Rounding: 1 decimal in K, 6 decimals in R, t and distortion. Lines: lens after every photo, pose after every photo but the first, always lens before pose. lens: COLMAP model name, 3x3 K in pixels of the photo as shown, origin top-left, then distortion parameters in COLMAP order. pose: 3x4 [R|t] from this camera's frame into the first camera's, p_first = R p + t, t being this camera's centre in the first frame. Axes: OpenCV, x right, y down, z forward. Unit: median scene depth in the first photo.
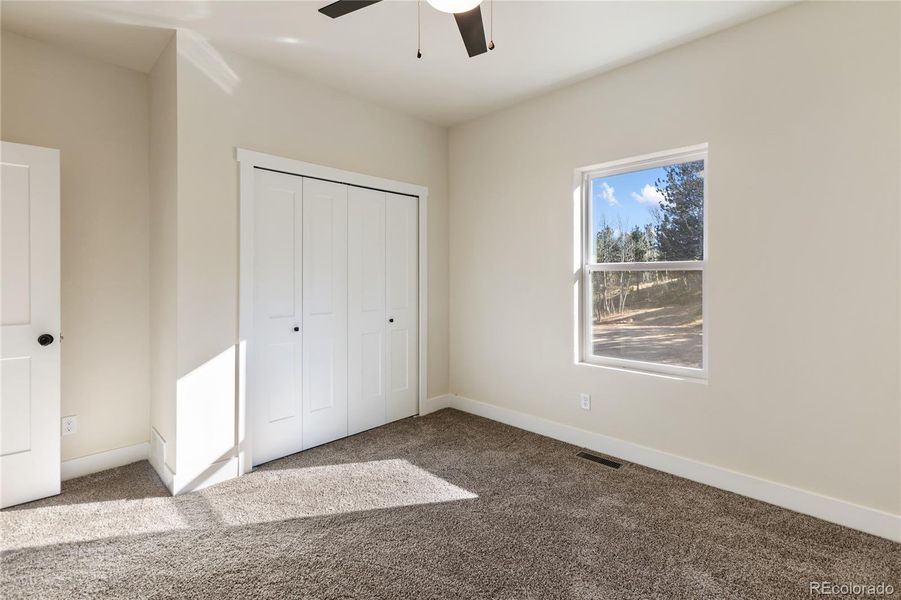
lens RADIAL K [[409.1, 0, 453.3], [0, 409.1, 276.4], [0, 0, 1]] dist [0.004053, -0.000010]
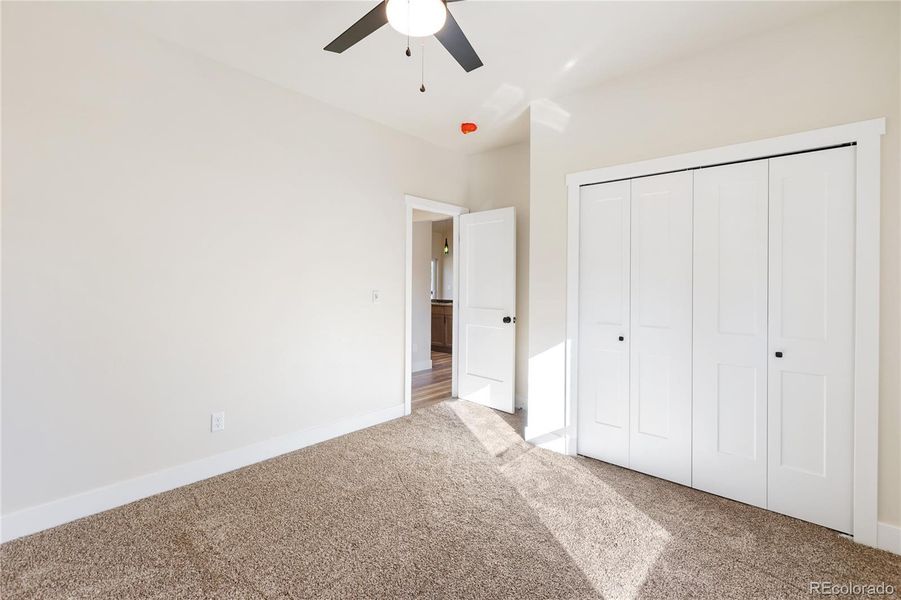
lens RADIAL K [[409.1, 0, 451.9], [0, 409.1, 279.5], [0, 0, 1]] dist [0.004053, -0.000010]
pose [[0.056728, -0.003903, -0.998382, 0.597161], [-0.009009, 0.999950, -0.004421, -0.003490], [0.998349, 0.009245, 0.056690, 0.576478]]
